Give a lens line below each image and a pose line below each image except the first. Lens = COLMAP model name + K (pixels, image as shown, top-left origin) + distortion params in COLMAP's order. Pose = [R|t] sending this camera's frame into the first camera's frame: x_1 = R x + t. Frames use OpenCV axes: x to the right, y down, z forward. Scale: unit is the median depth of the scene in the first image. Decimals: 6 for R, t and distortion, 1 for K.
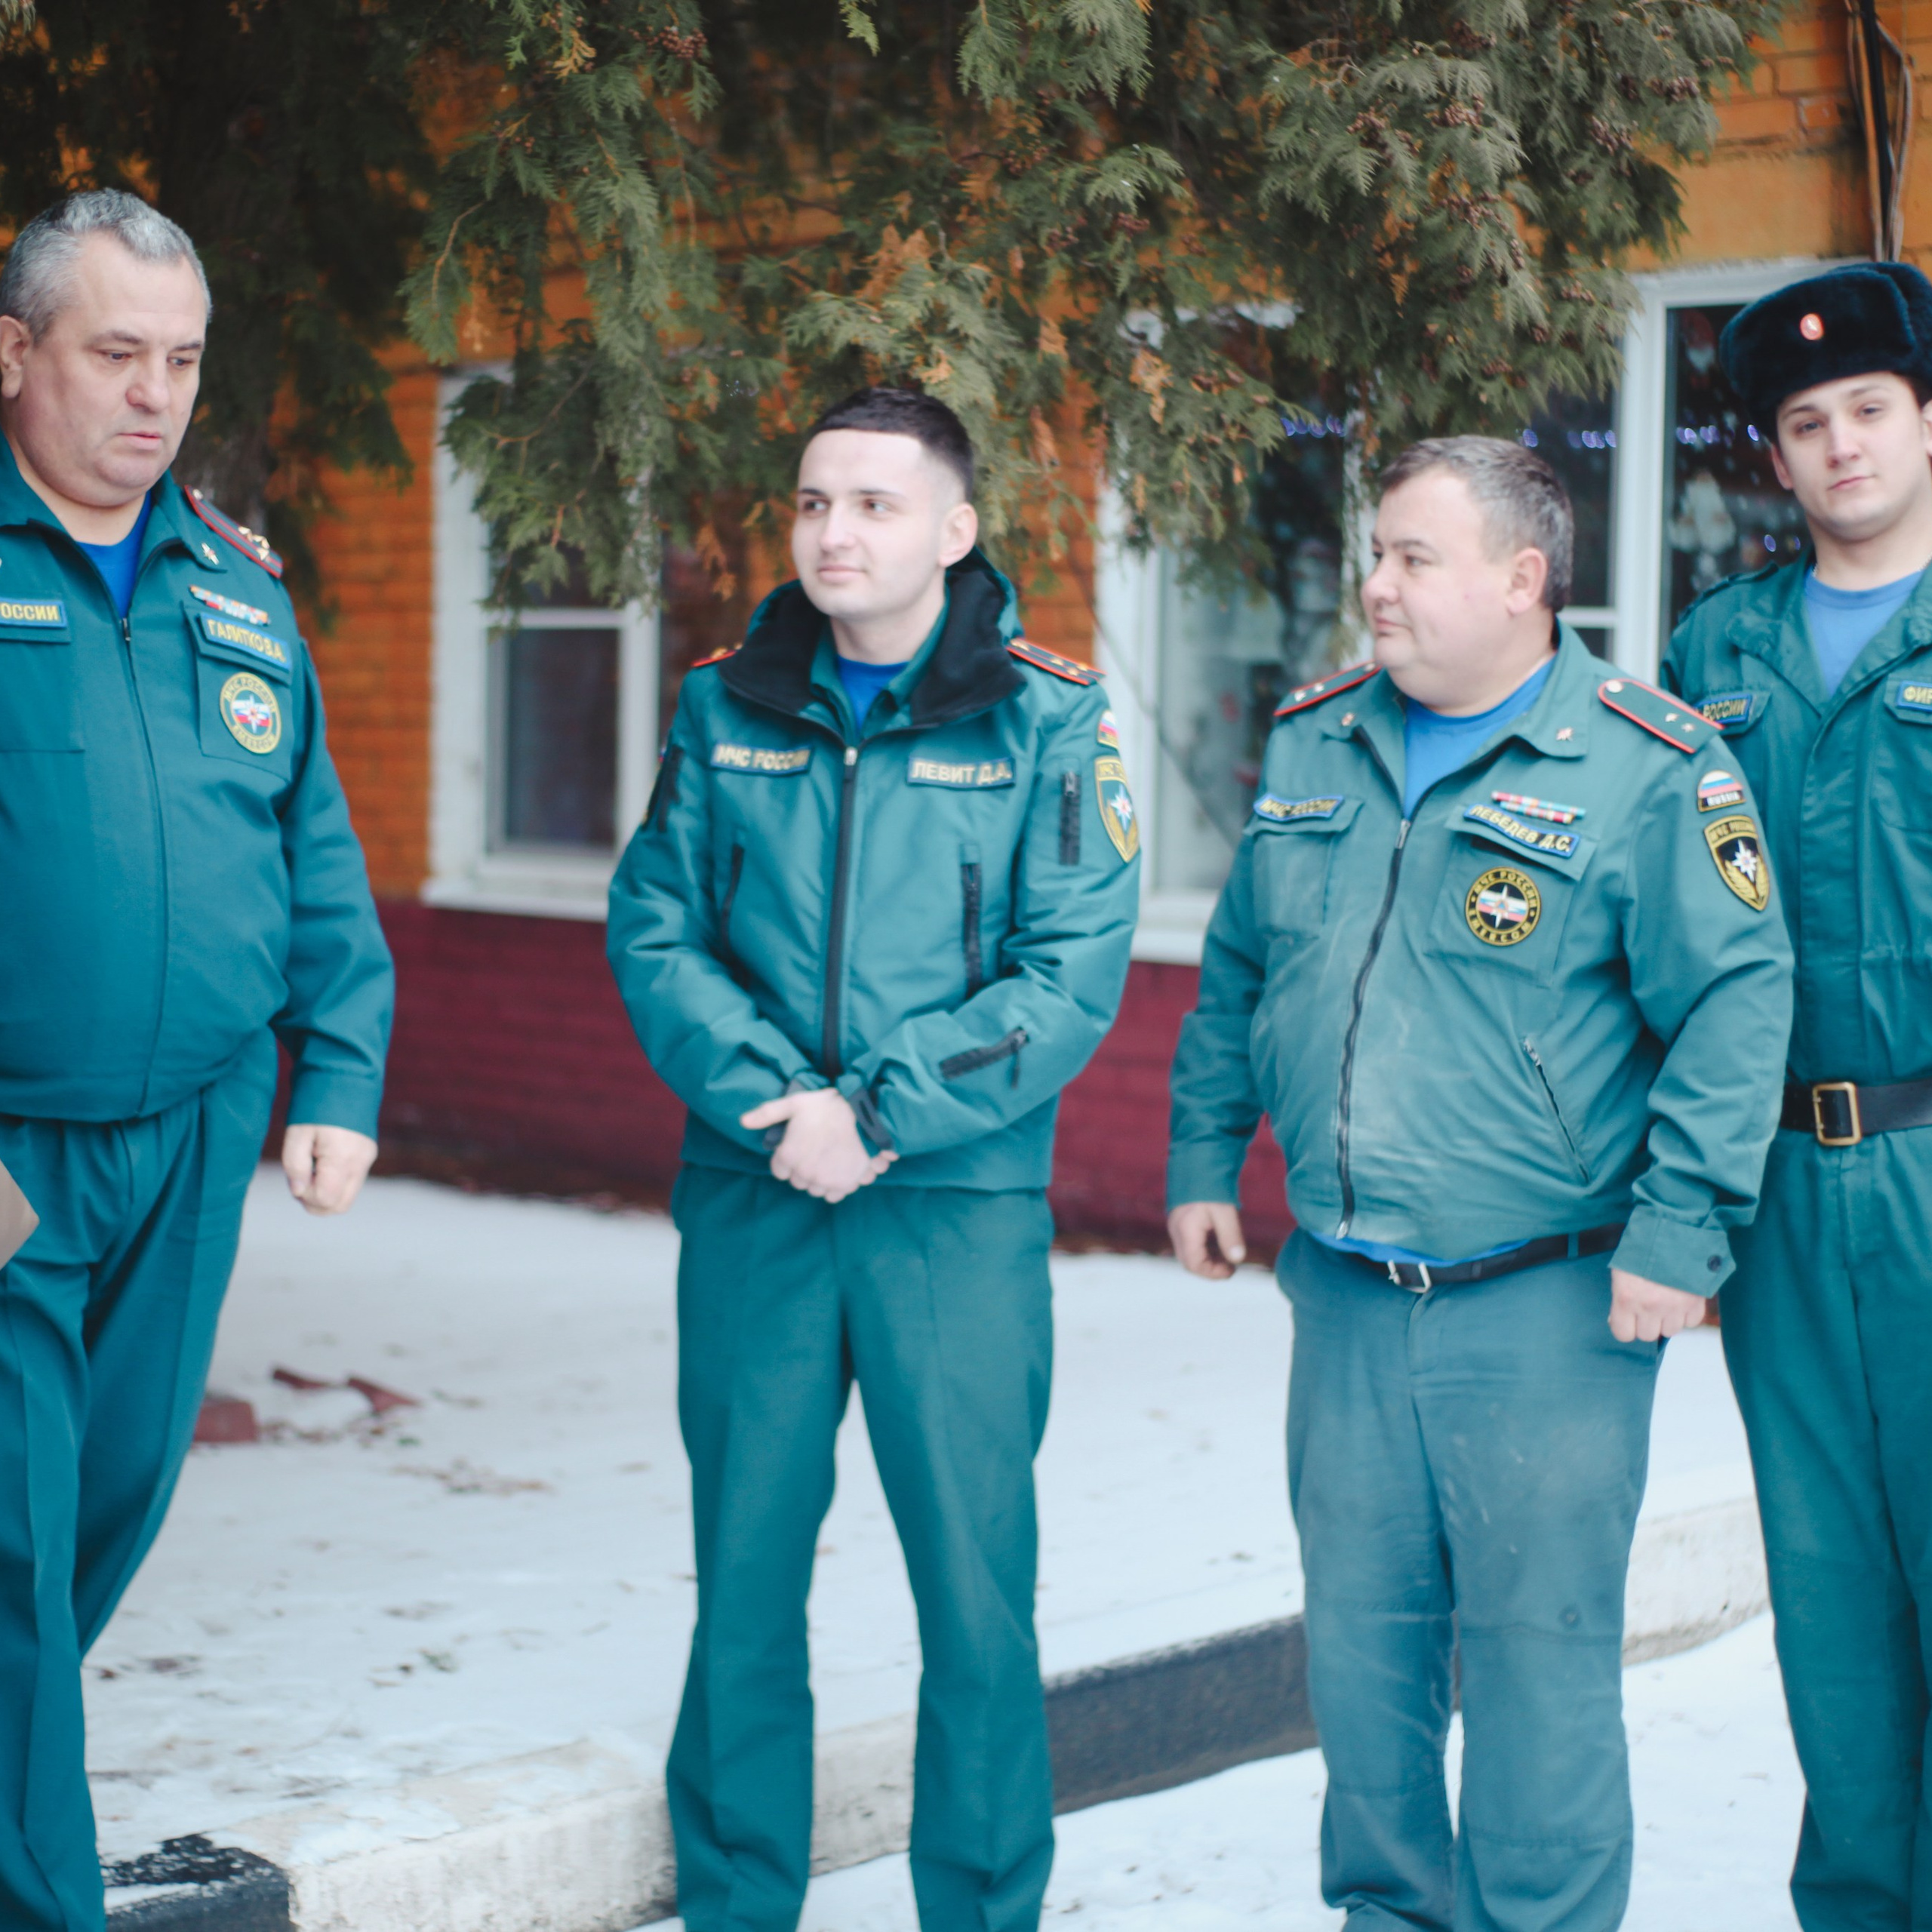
lens RADIAL K [[3937.8, 0, 966.0], [0, 3937.8, 966.0], [0, 0, 1]] dist [-0.162140, 0.072049]
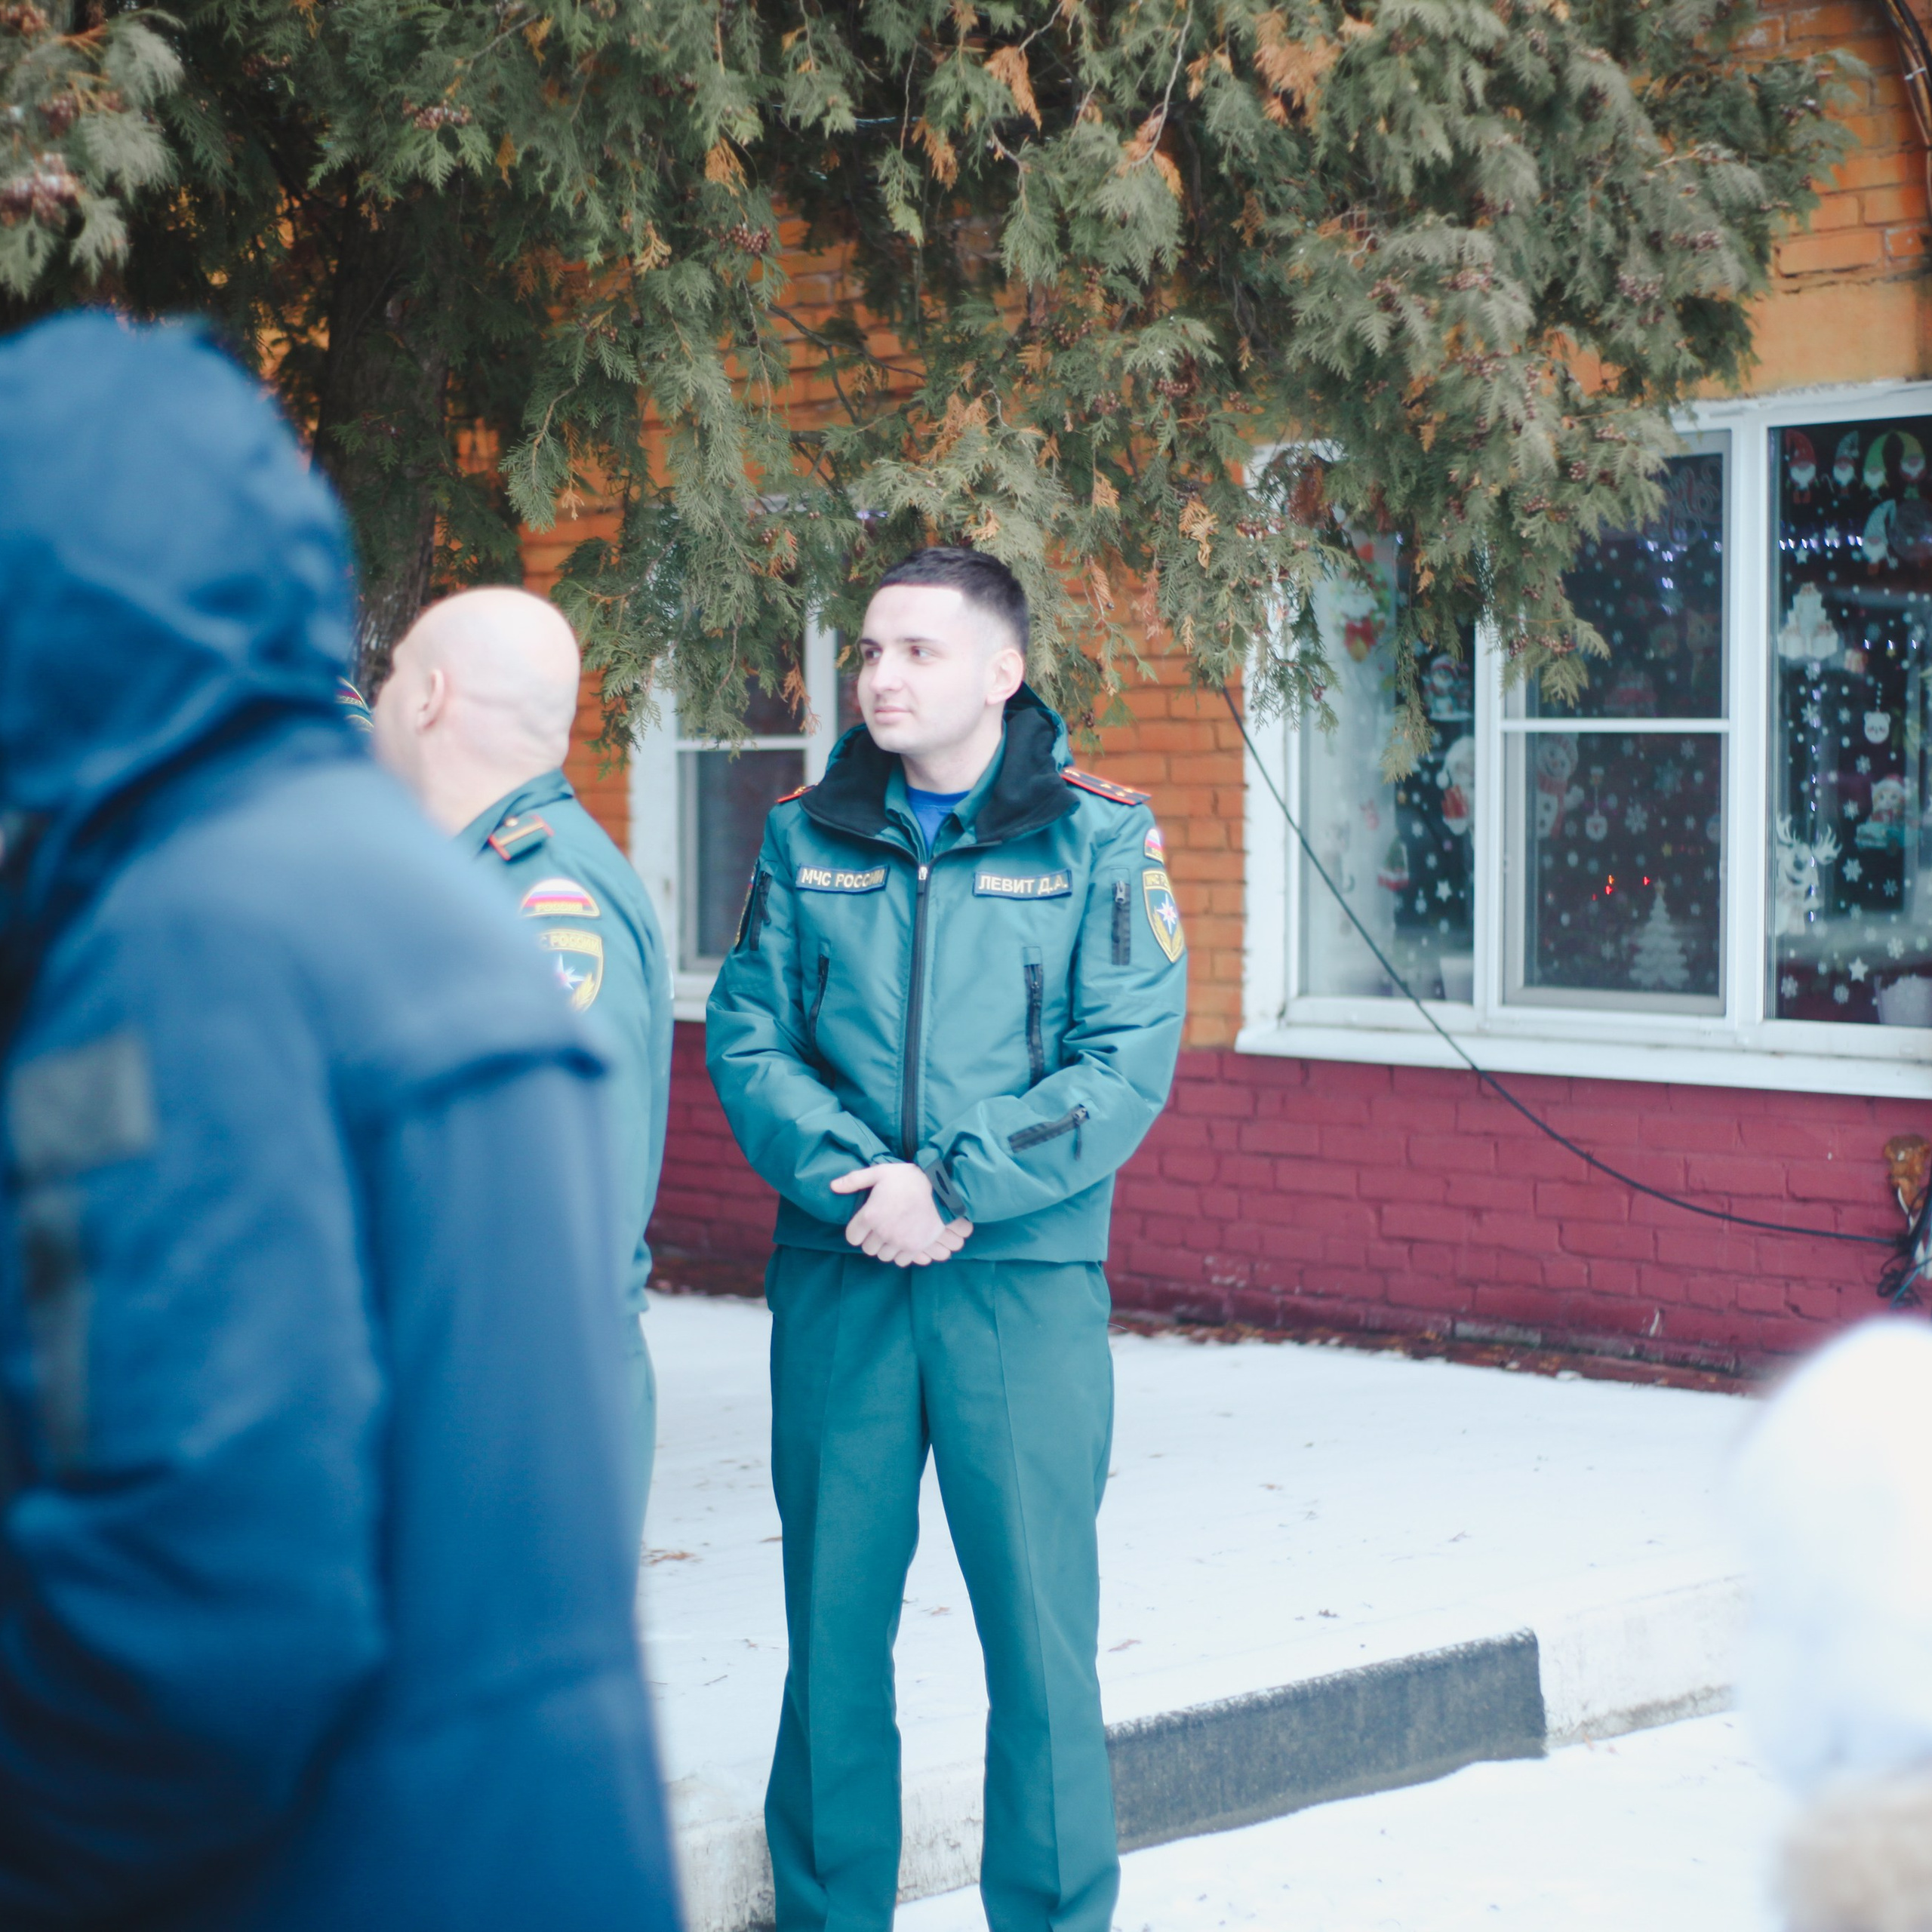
lens RADIAL K [[3937.8, 0, 966.0], [0, 3937.8, 966.0], [0, 0, 1]] dist [-0.162140, 0.072049]
pose [[0.996849, -0.014763, -0.077937, 0.068291], [0.012846, 0.999604, -0.025039, -0.000997], [0.078276, 0.023959, 0.996644, -0.094898]]
